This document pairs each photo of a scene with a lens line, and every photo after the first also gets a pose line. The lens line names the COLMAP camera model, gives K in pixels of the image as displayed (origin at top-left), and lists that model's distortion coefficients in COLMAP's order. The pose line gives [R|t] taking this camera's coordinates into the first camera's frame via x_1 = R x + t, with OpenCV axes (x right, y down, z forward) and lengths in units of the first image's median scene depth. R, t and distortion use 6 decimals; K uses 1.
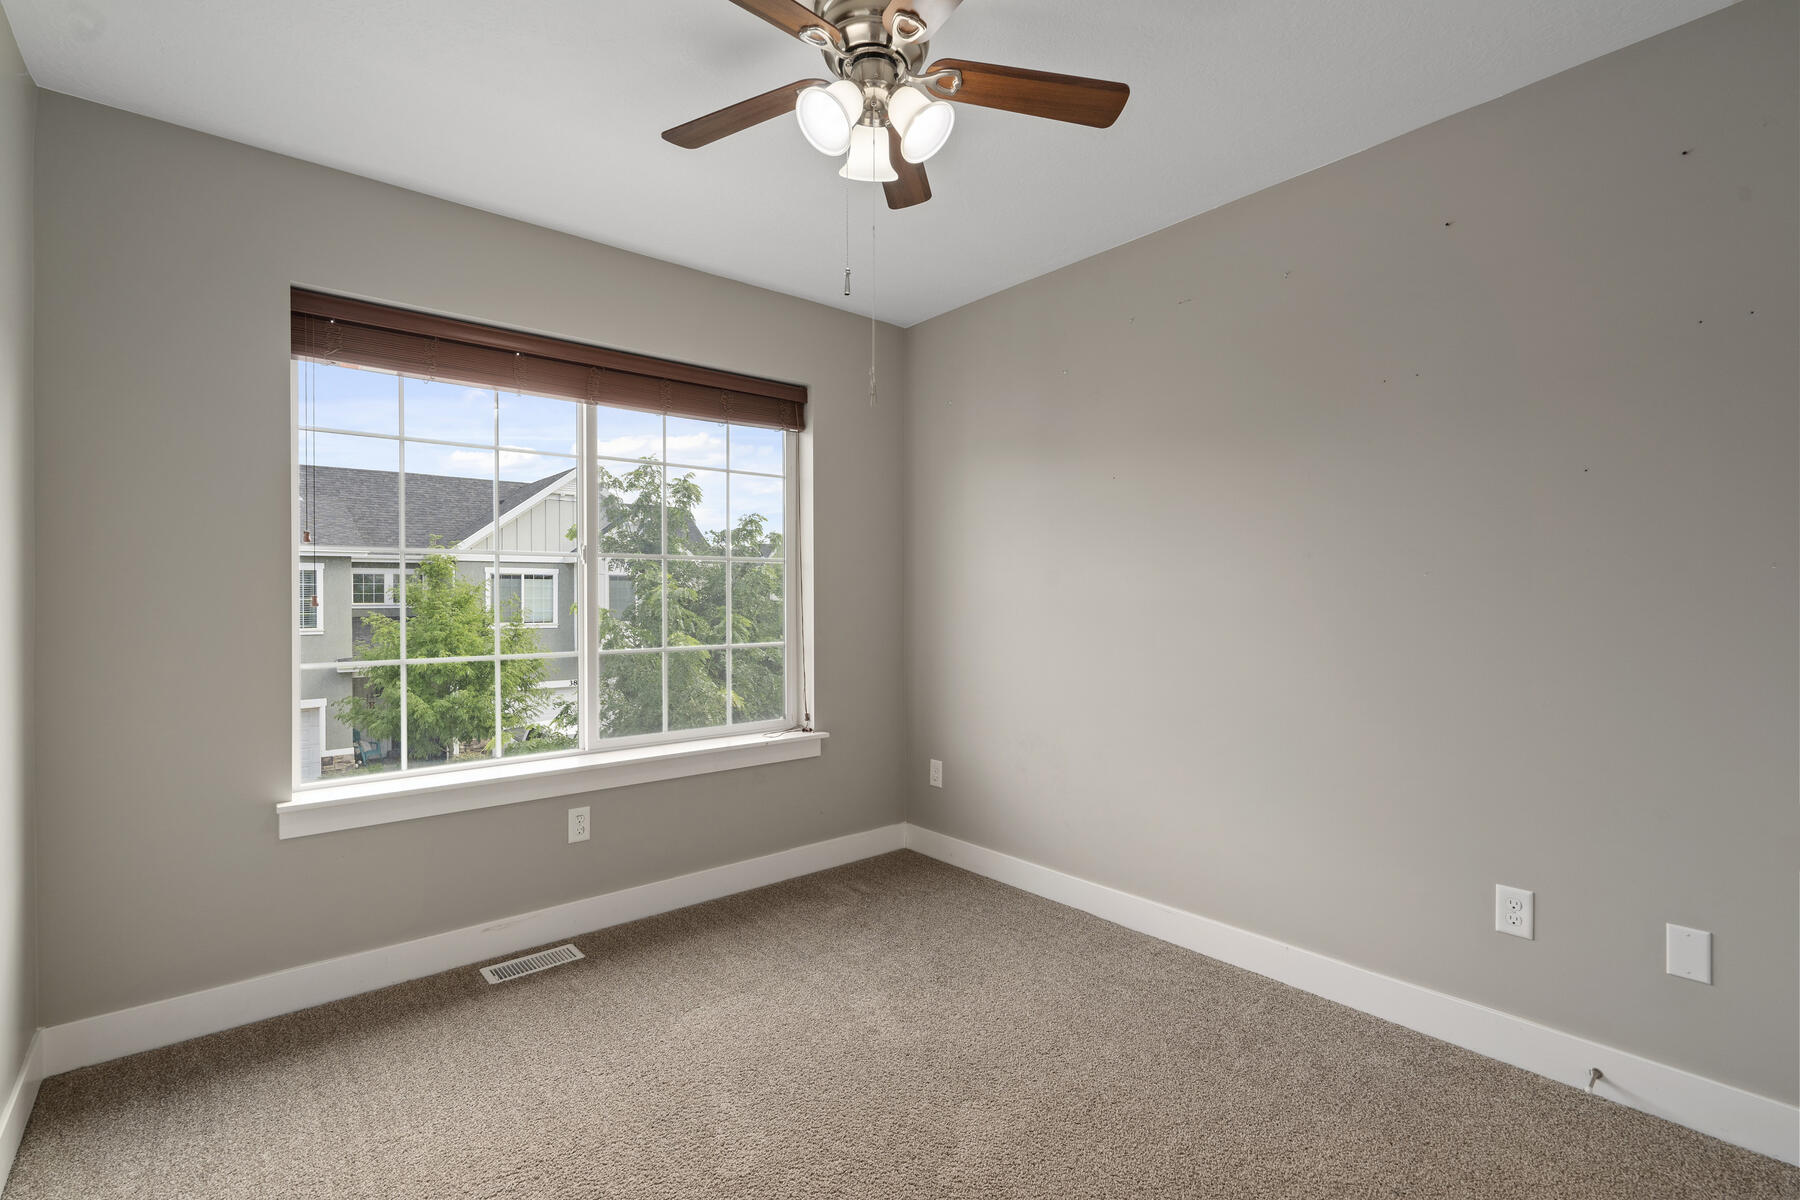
lens RADIAL K [[790.0, 0, 900.0], [0, 790.0, 600.0], [0, 0, 1]] dist [-0.001041, 0.000085]
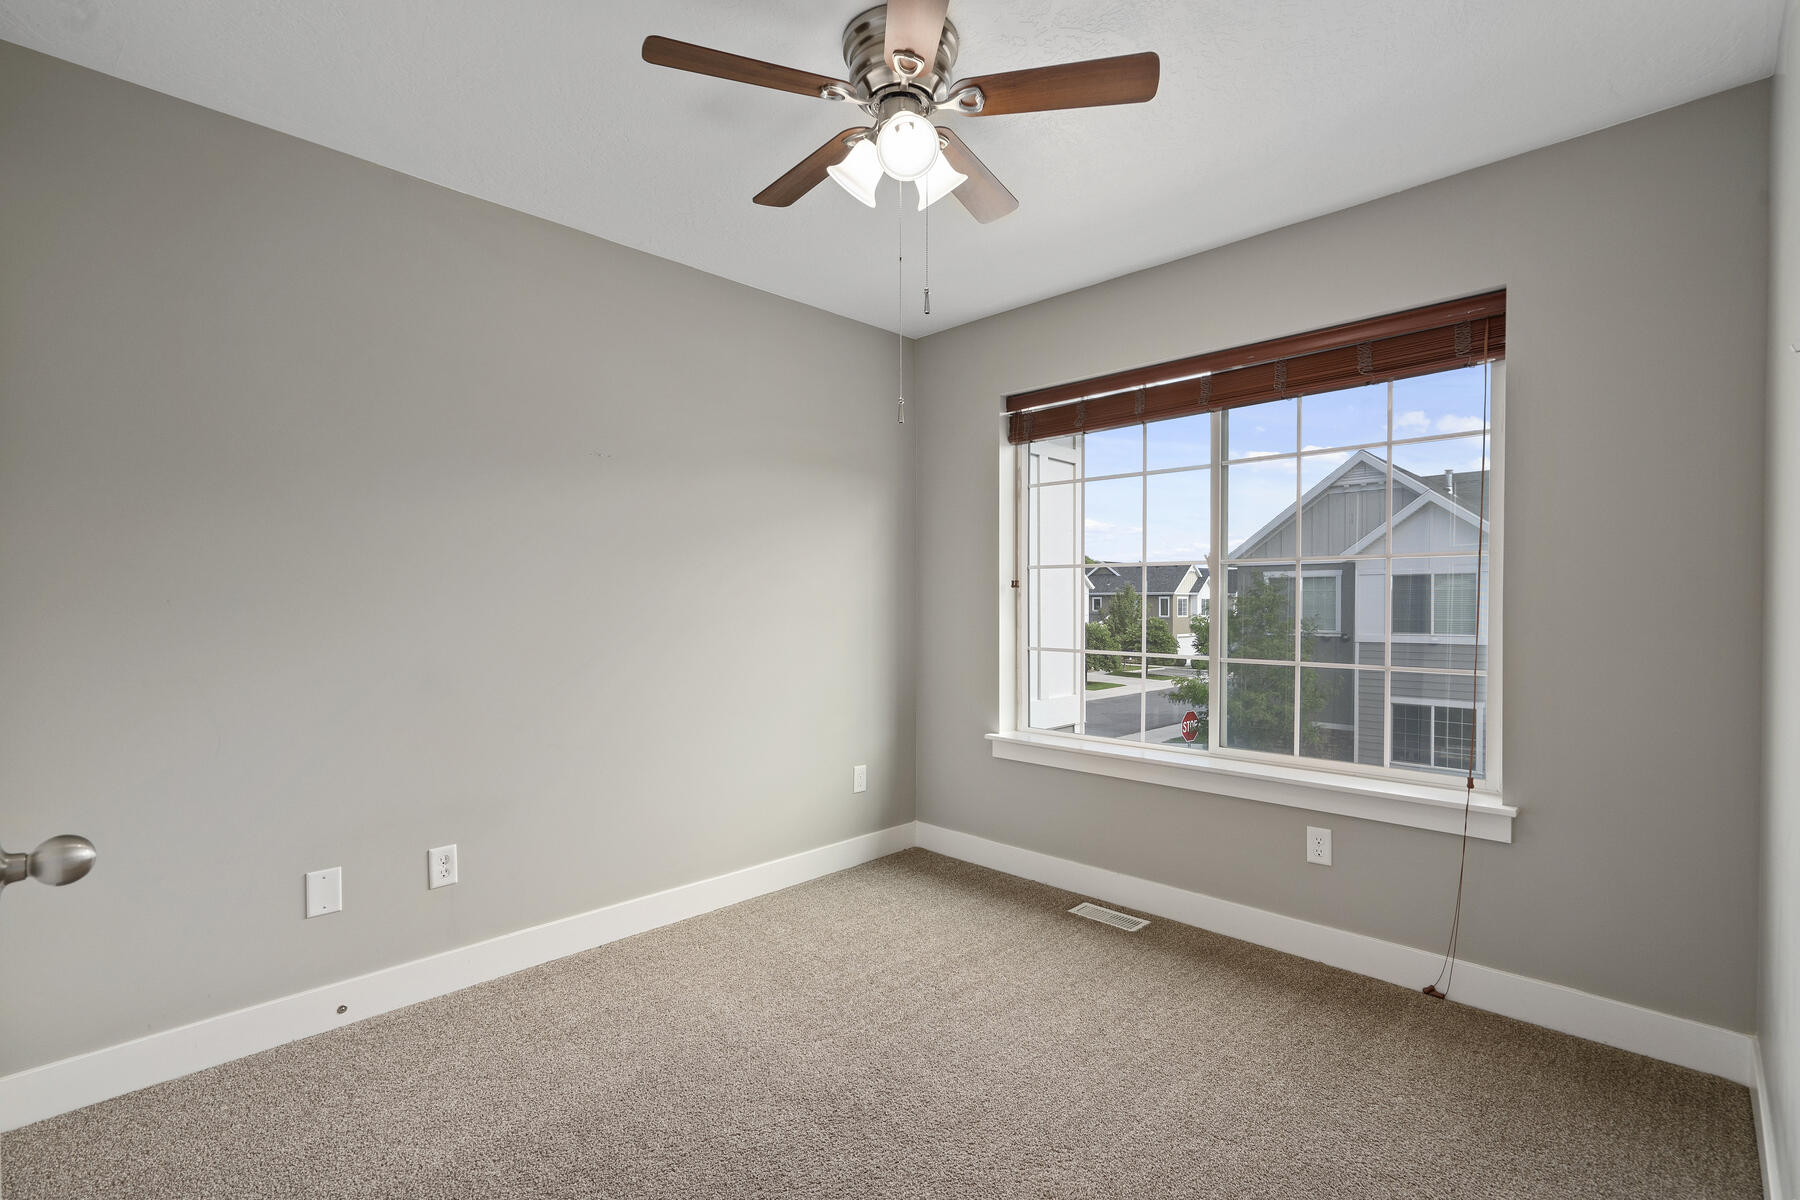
lens RADIAL K [[815.7, 0, 899.5], [0, 815.7, 609.8], [0, 0, 1]] dist [-0.002775, 0.000246]
pose [[0.112950, 0.013875, -0.993504, 0.598861], [-0.005747, 0.999895, 0.013311, -0.006663], [0.993584, 0.004206, 0.113018, 0.479792]]
